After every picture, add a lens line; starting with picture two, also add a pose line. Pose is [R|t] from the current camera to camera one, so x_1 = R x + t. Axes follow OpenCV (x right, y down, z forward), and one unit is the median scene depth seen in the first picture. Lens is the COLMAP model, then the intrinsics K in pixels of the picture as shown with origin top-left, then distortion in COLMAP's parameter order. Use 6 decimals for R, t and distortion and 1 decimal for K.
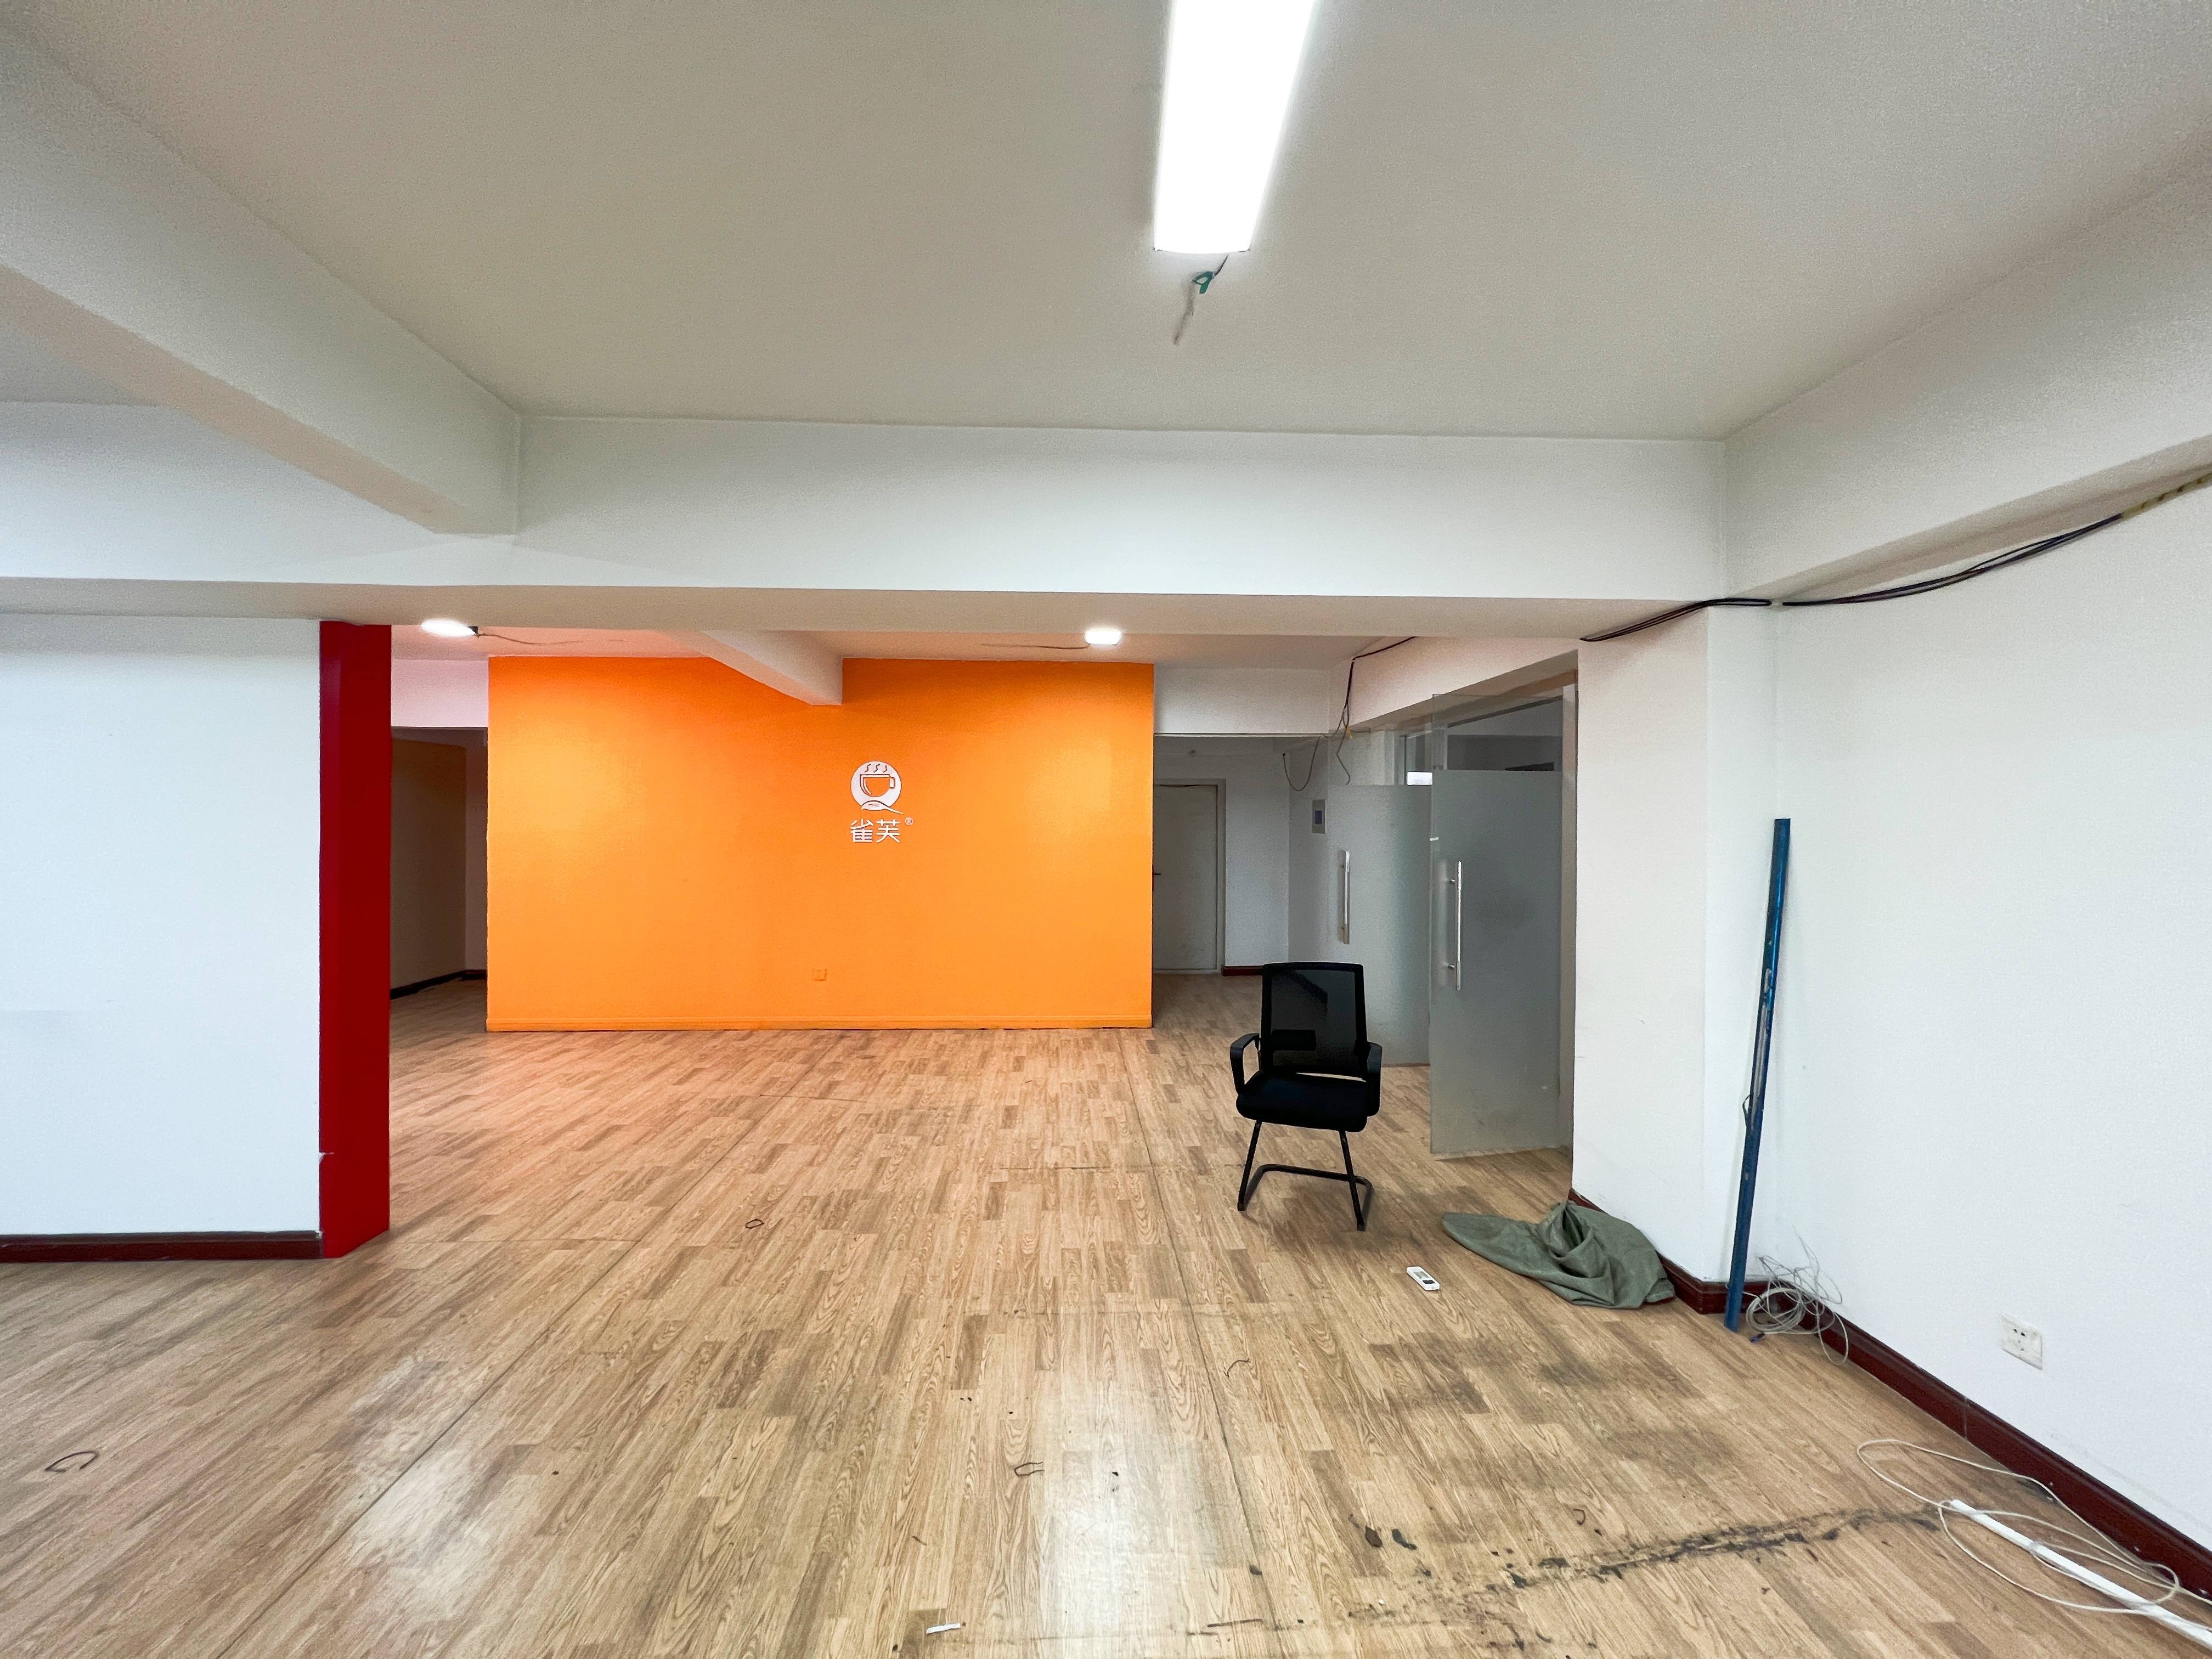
lens RADIAL K [[878.5, 0, 1100.8], [0, 878.5, 829.4], [0, 0, 1]] dist [-0.000268, 0.000210]
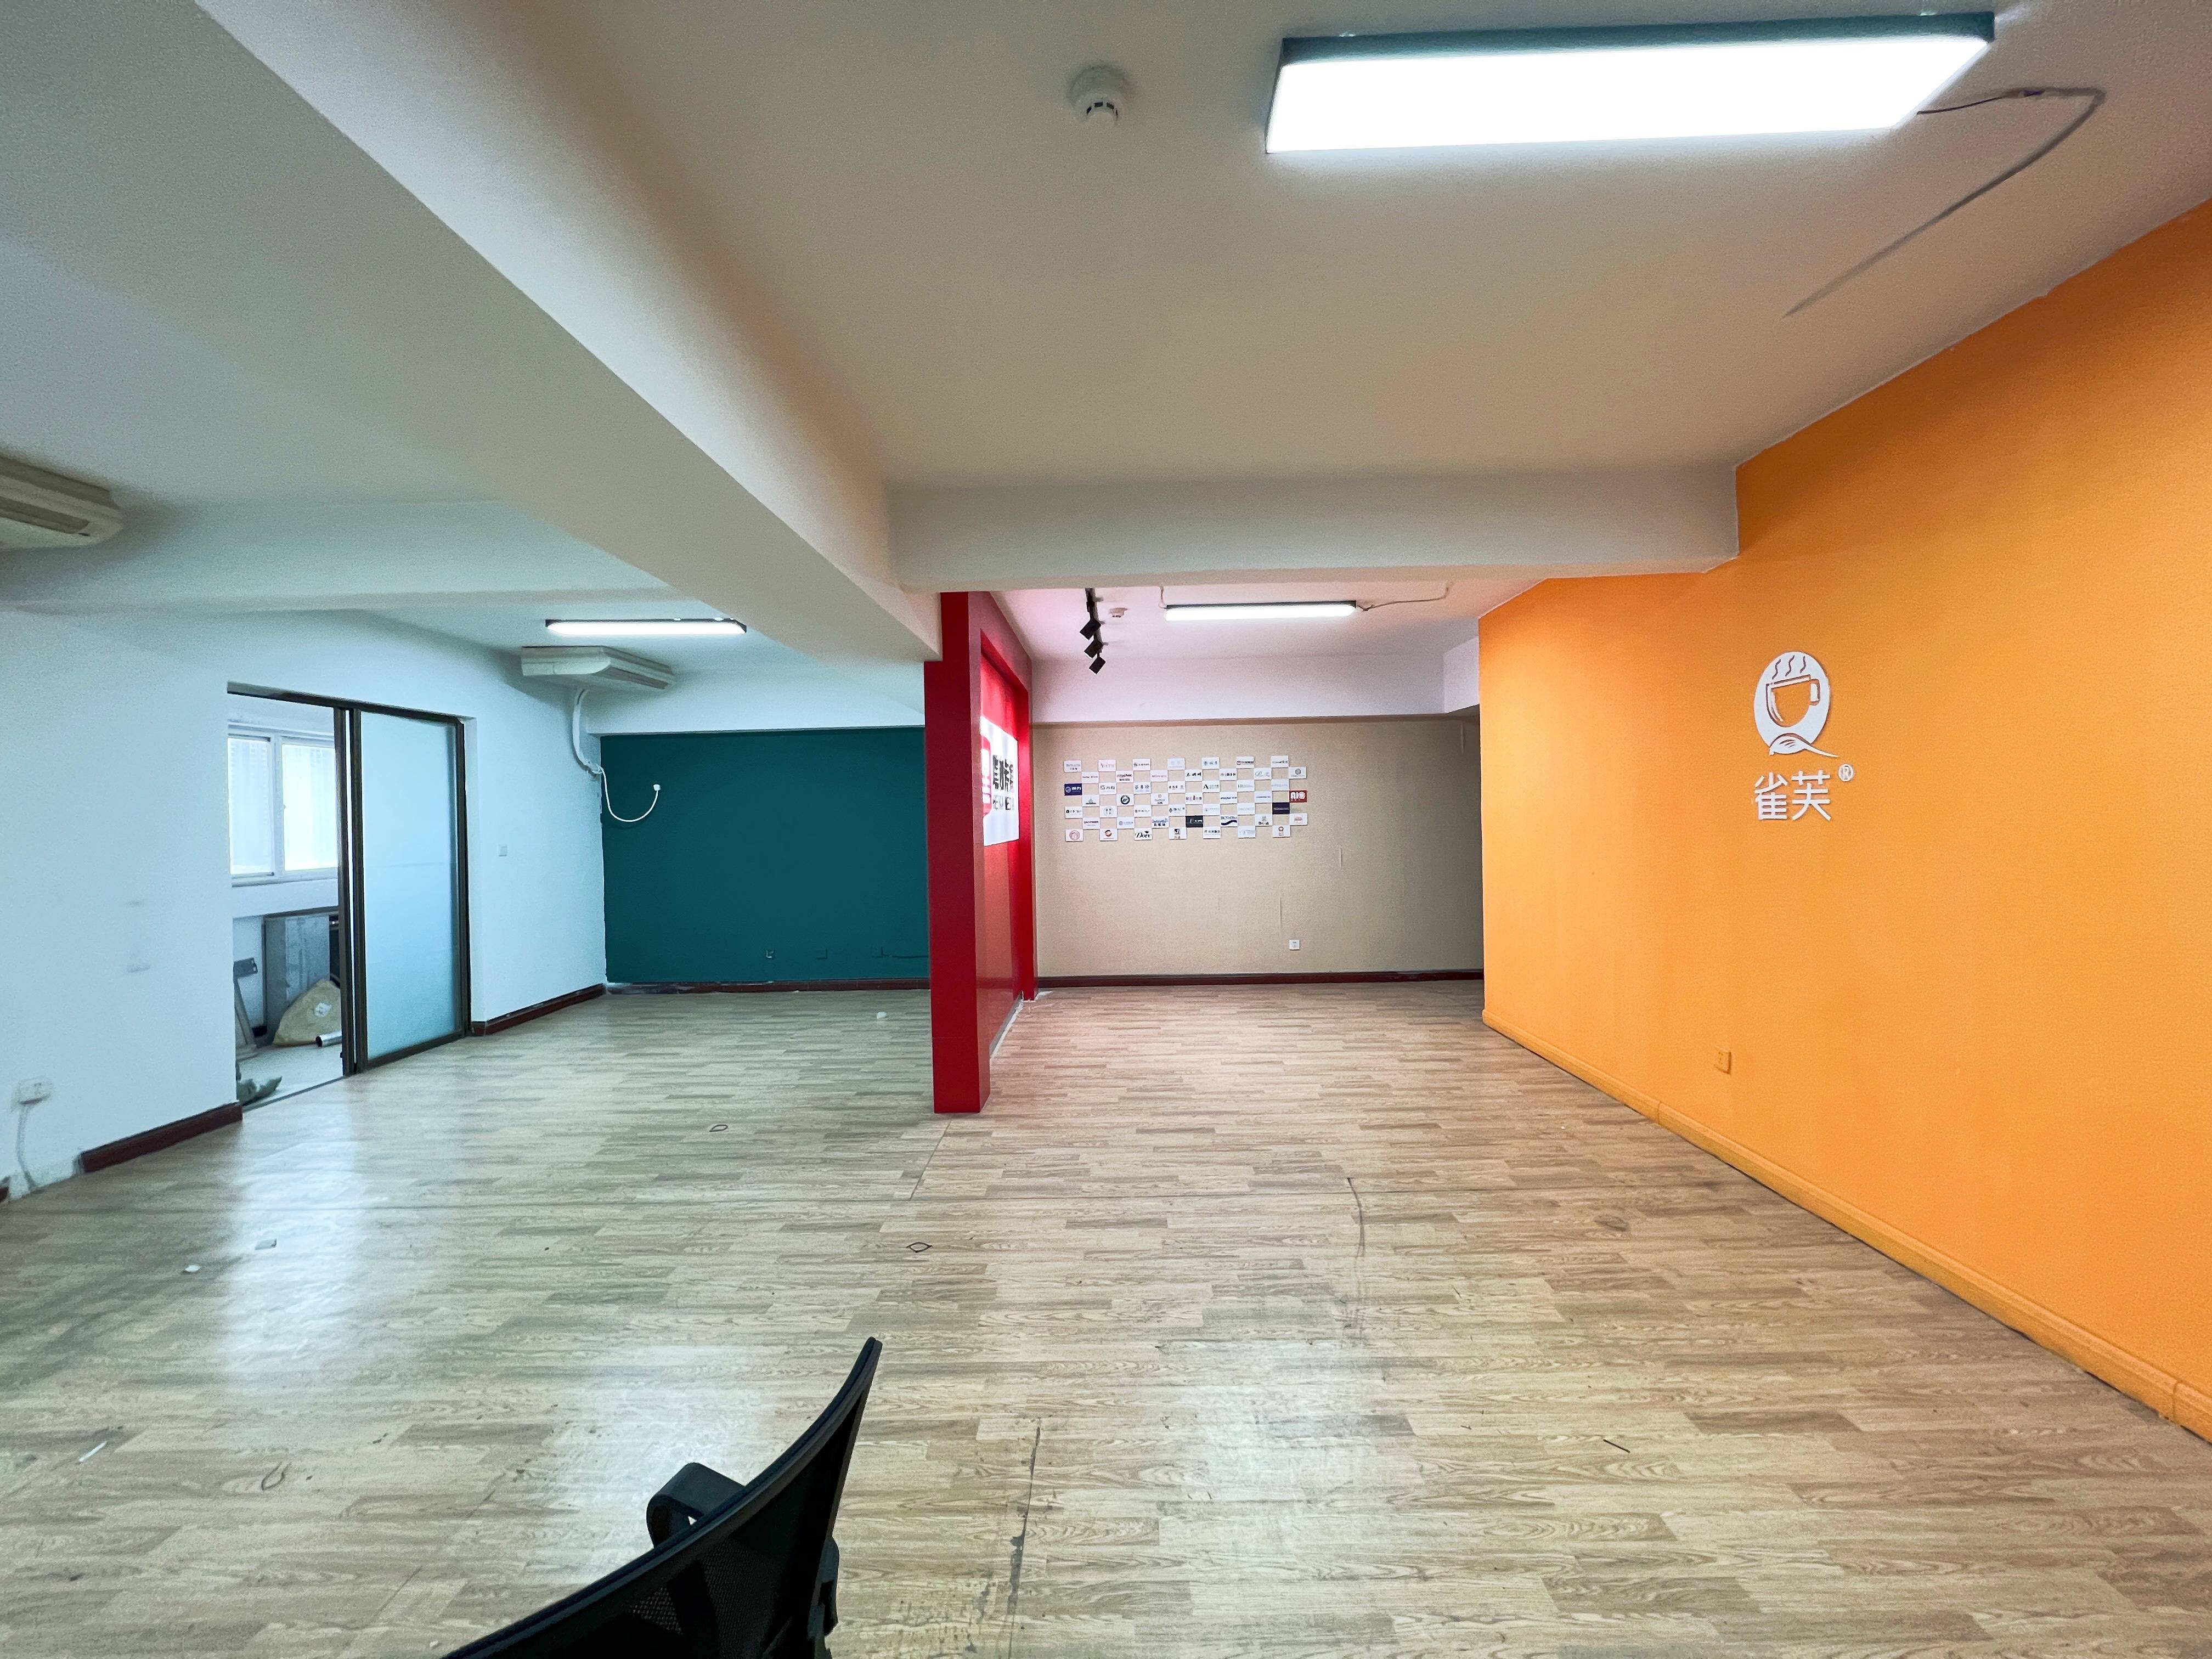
lens RADIAL K [[878.5, 0, 1109.3], [0, 878.5, 826.2], [0, 0, 1]] dist [-0.000268, 0.000210]
pose [[-0.060350, 0.004704, -0.998166, 0.486178], [0.013357, 0.999903, 0.003905, 0.022190], [0.998088, -0.013097, -0.060407, 1.267667]]
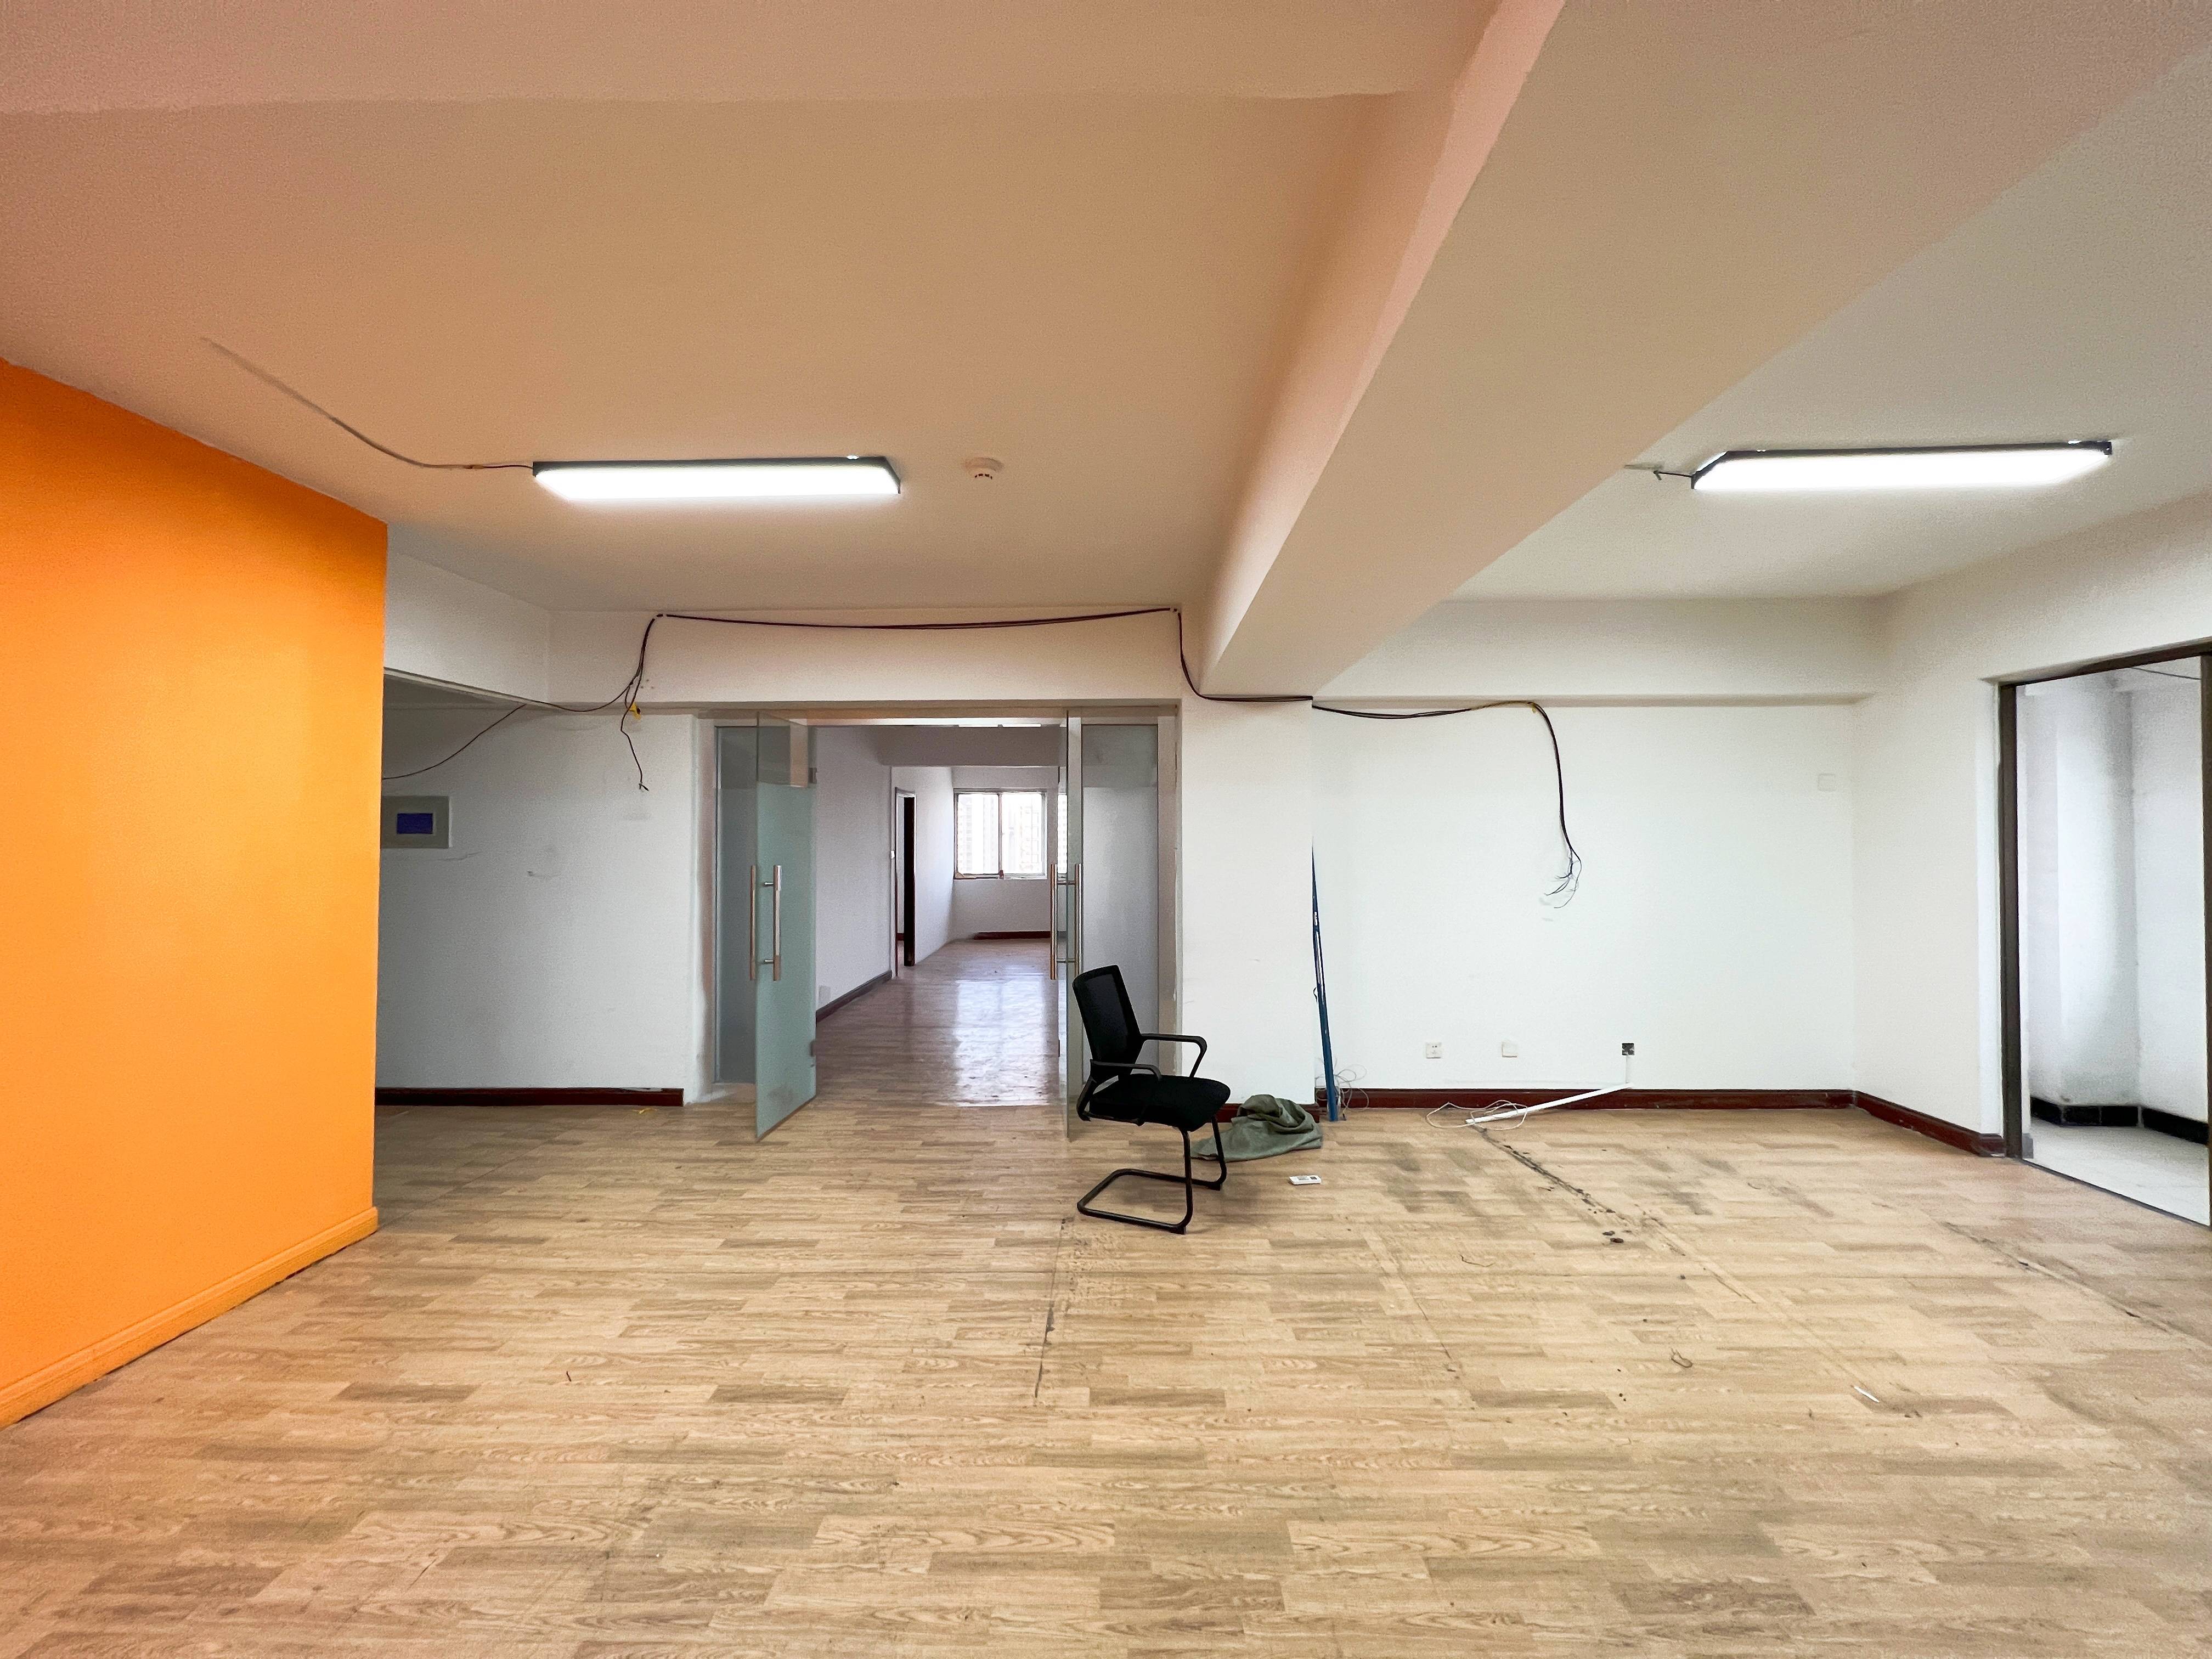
lens RADIAL K [[878.5, 0, 1104.6], [0, 878.5, 817.2], [0, 0, 1]] dist [-0.000268, 0.000210]
pose [[0.066363, 0.020509, 0.997585, -0.849837], [0.010284, 0.999722, -0.021237, -0.000217], [-0.997743, 0.011669, 0.066134, 1.065877]]
